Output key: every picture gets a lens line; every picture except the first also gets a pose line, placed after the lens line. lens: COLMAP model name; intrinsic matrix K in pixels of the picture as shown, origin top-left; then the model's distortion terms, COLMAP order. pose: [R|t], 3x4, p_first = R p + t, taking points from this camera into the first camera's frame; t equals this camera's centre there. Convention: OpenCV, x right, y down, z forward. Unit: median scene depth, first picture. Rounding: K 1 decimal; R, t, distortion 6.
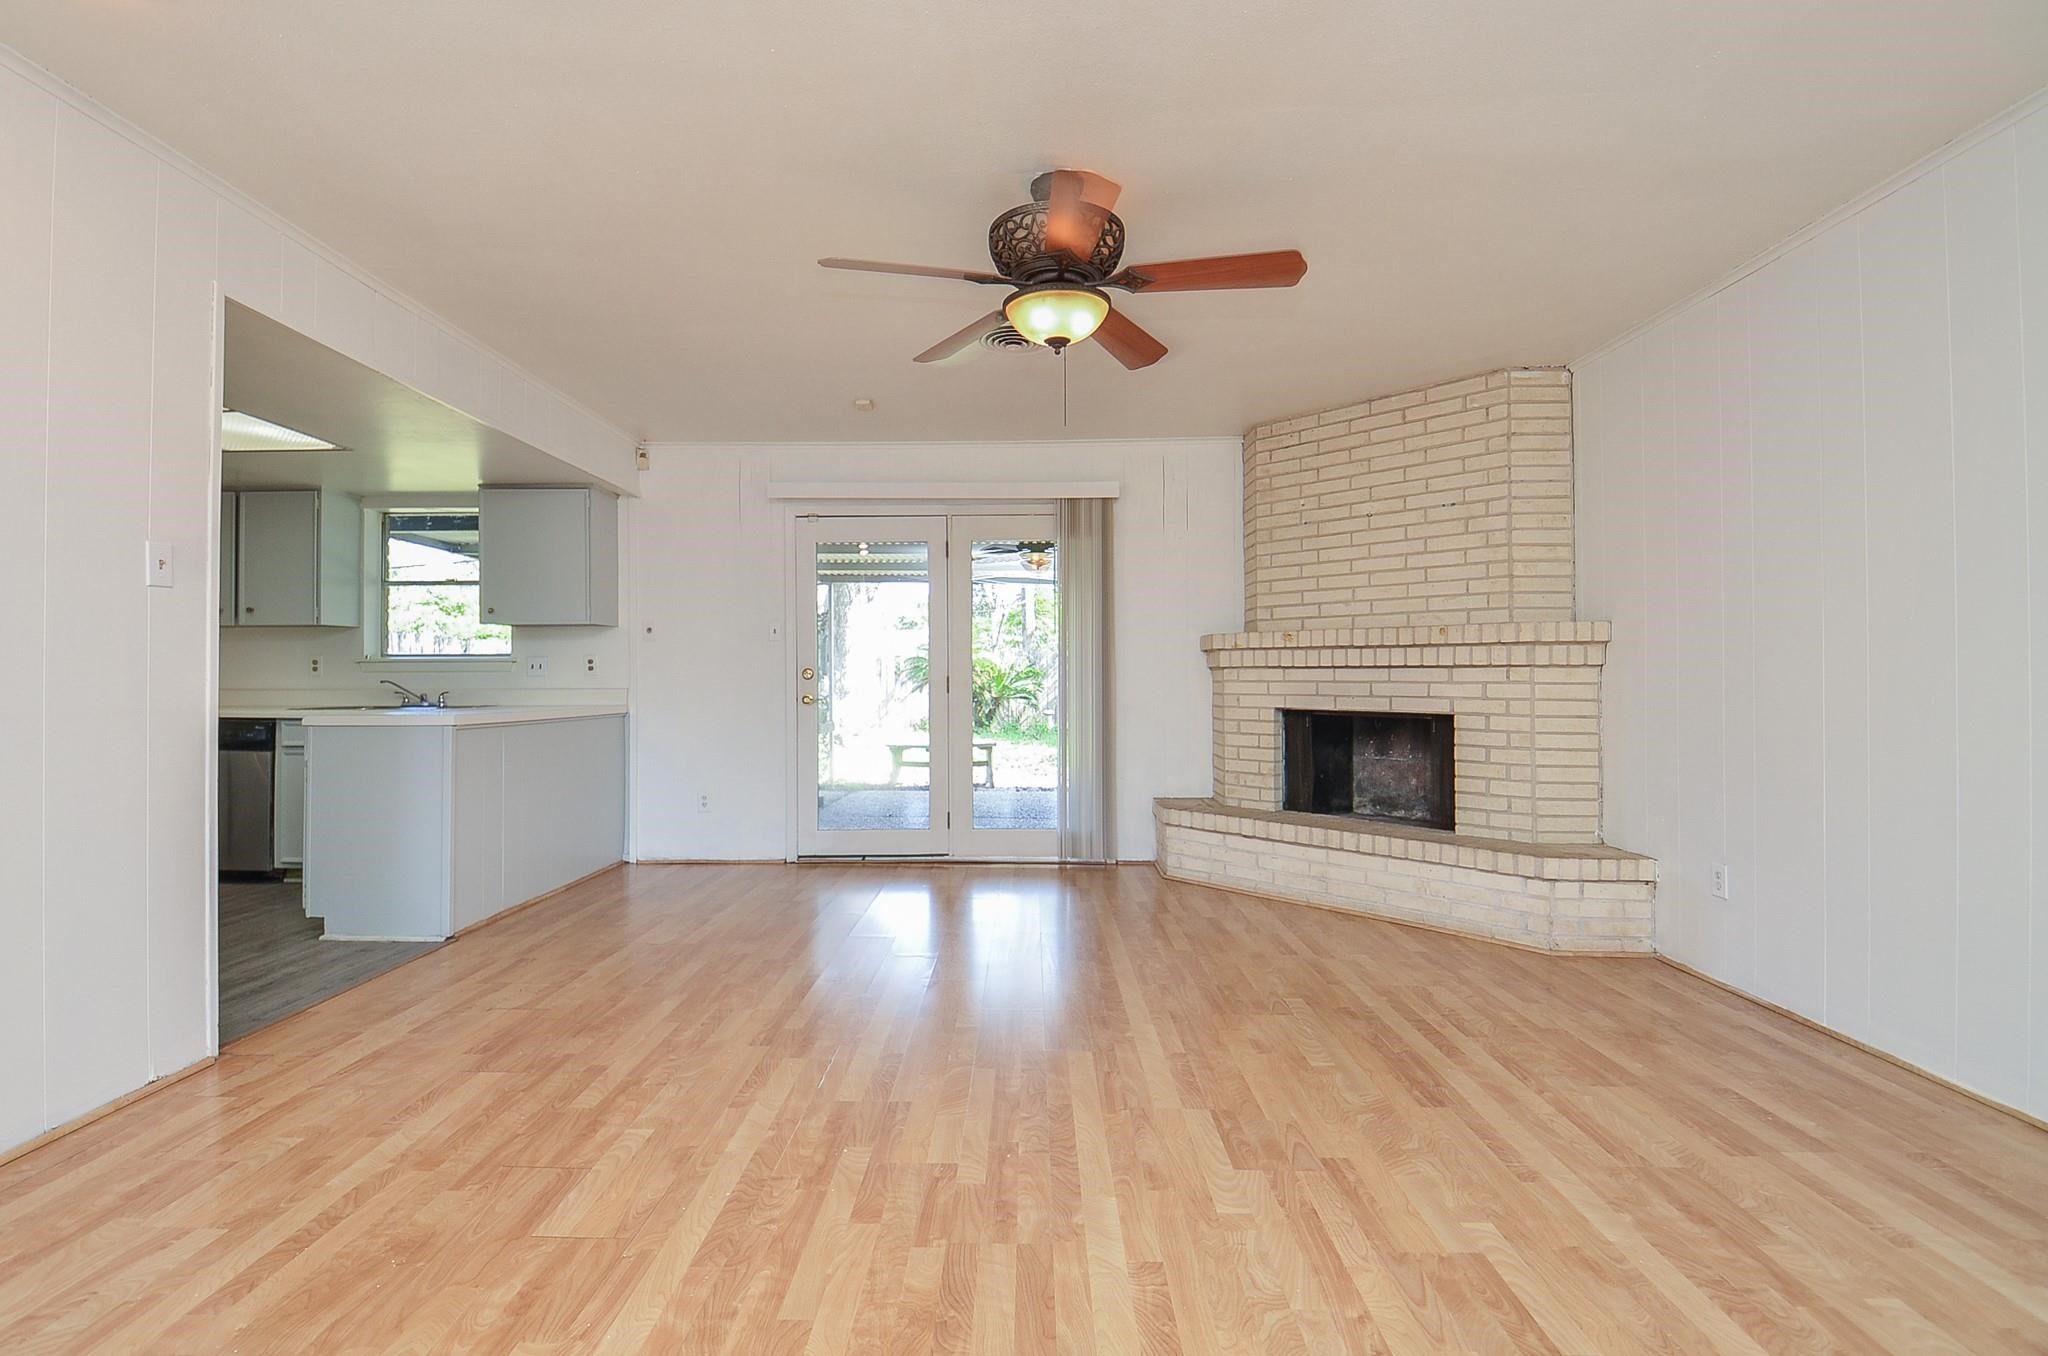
lens RADIAL K [[909.6, 0, 1001.0], [0, 909.6, 660.7], [0, 0, 1]] dist [0.041975, -0.035470]
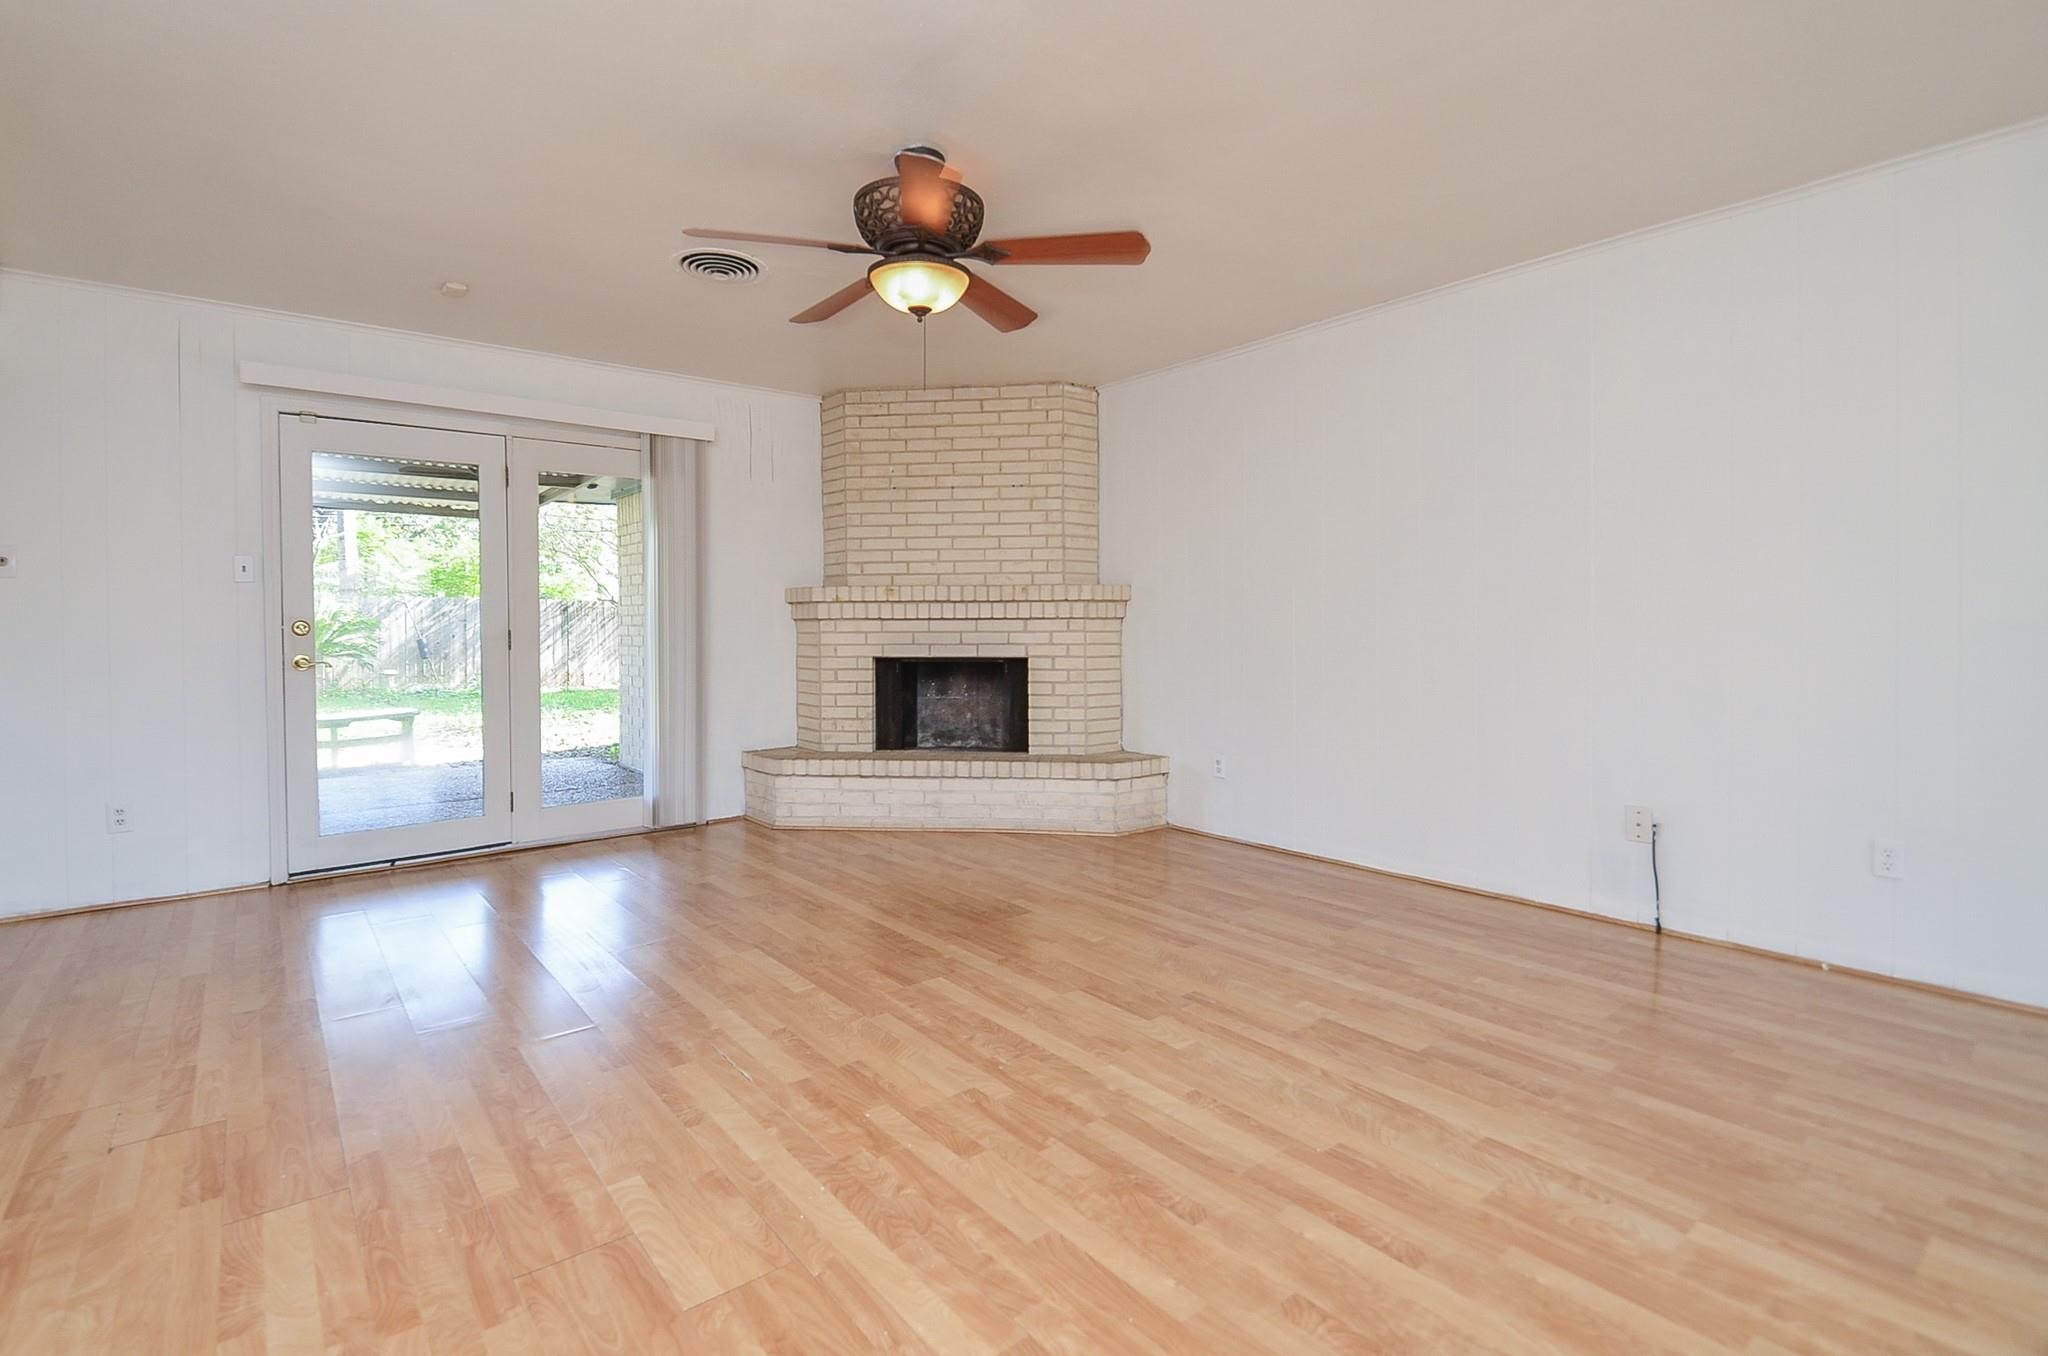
lens RADIAL K [[935.3, 0, 963.5], [0, 935.3, 629.0], [0, 0, 1]] dist [0.049796, -0.039898]
pose [[0.775357, -0.007587, 0.631478, -0.350957], [-0.005533, 0.999808, 0.018806, -0.002816], [-0.631499, -0.018076, 0.775166, 0.077916]]
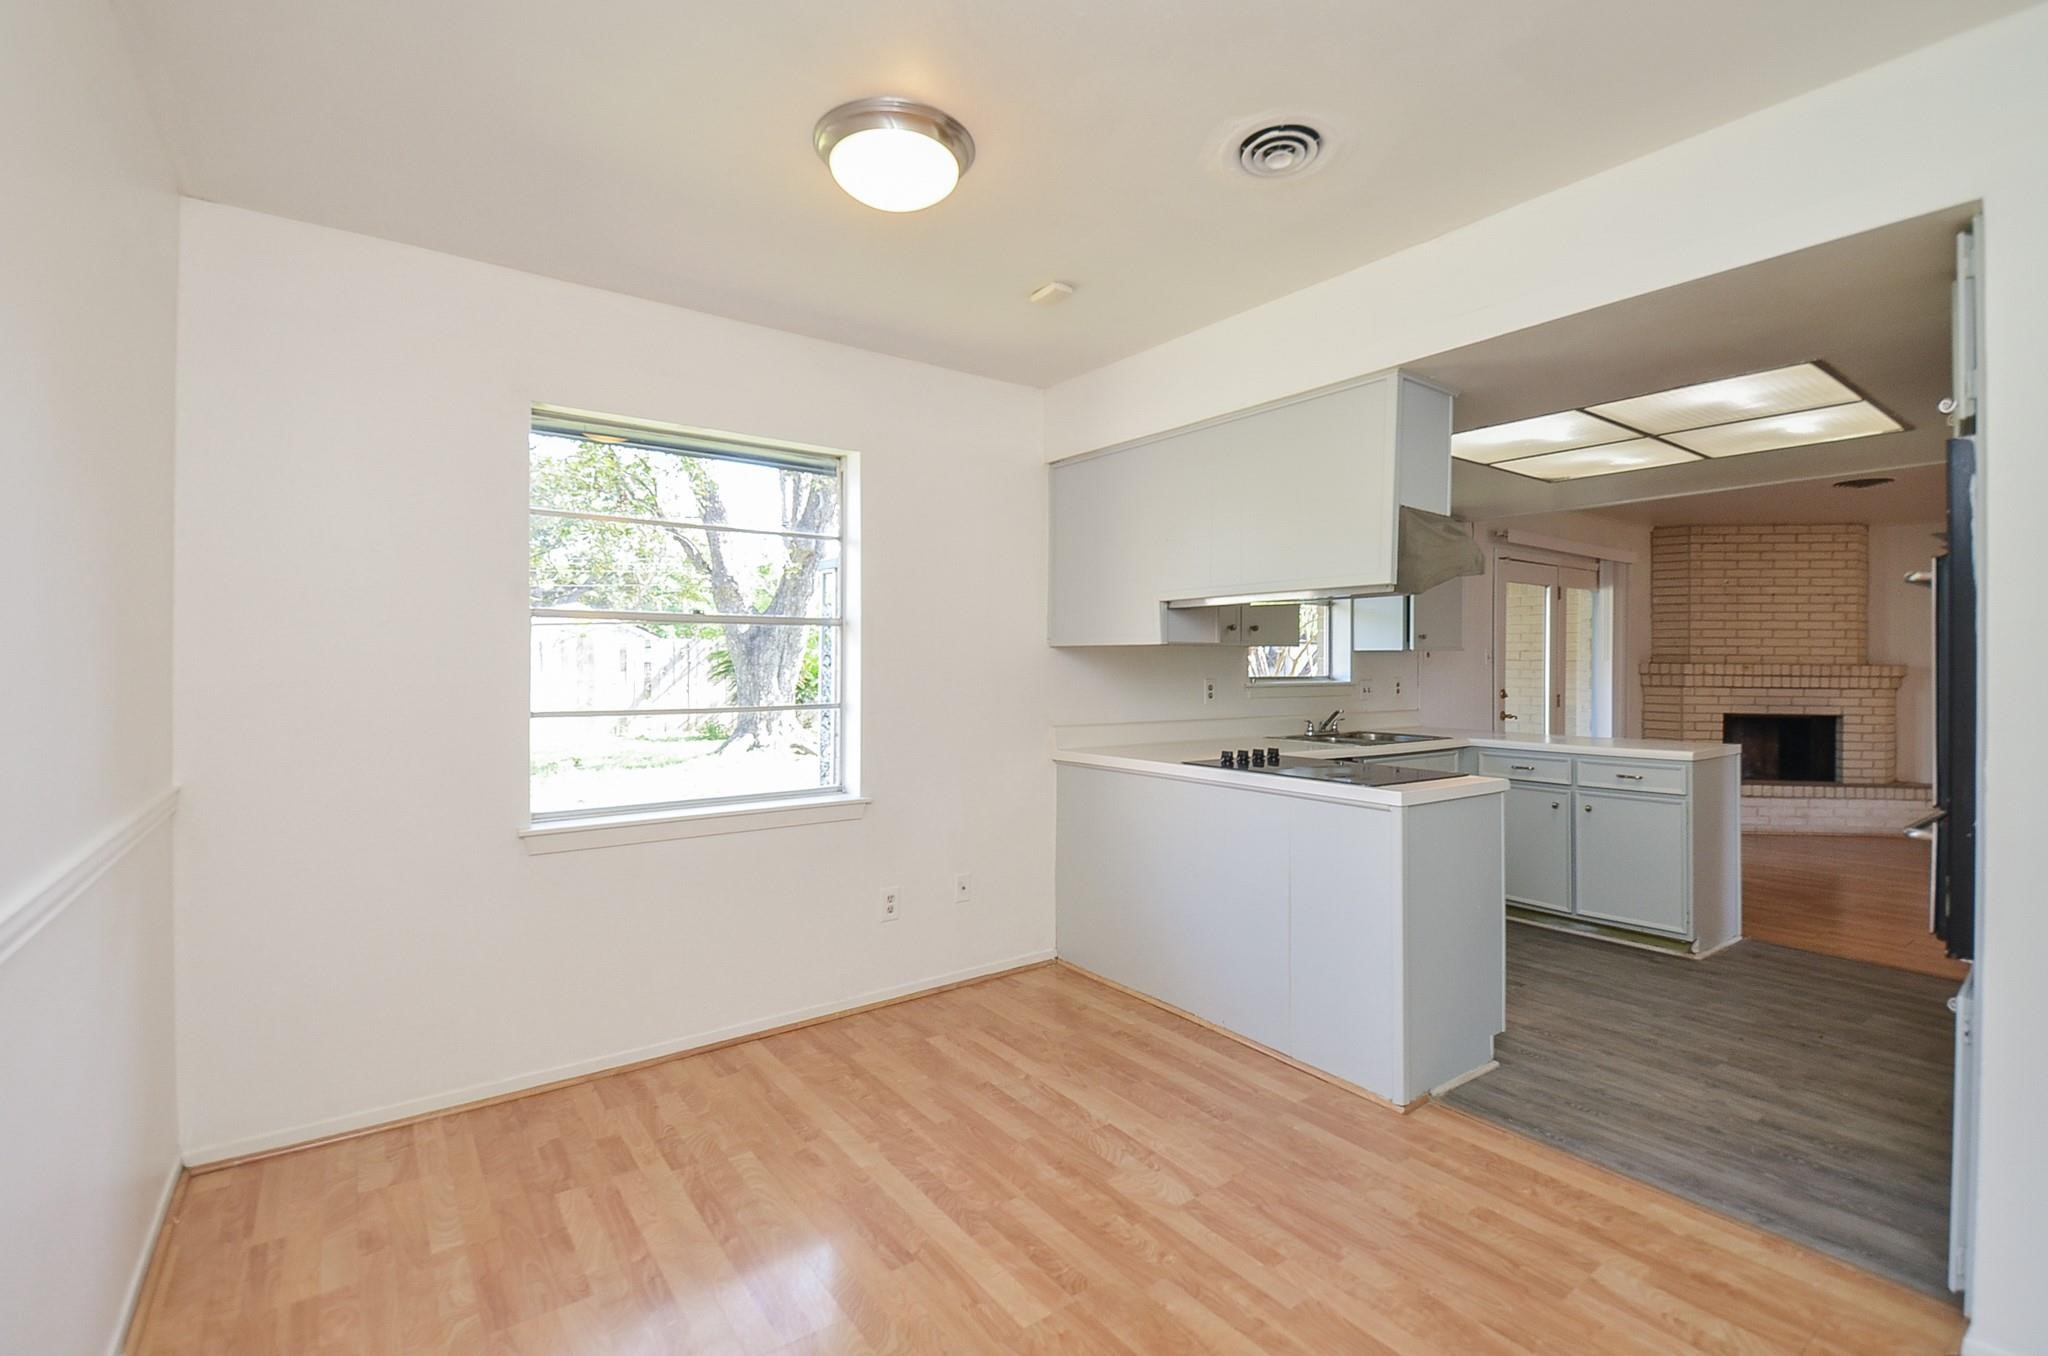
lens RADIAL K [[909.6, 0, 1001.0], [0, 909.6, 660.7], [0, 0, 1]] dist [0.041975, -0.035470]
pose [[0.787048, 0.008835, 0.616828, -1.793501], [-0.018290, 0.999792, 0.009017, -0.031657], [-0.616620, -0.018378, 0.787046, 0.583377]]
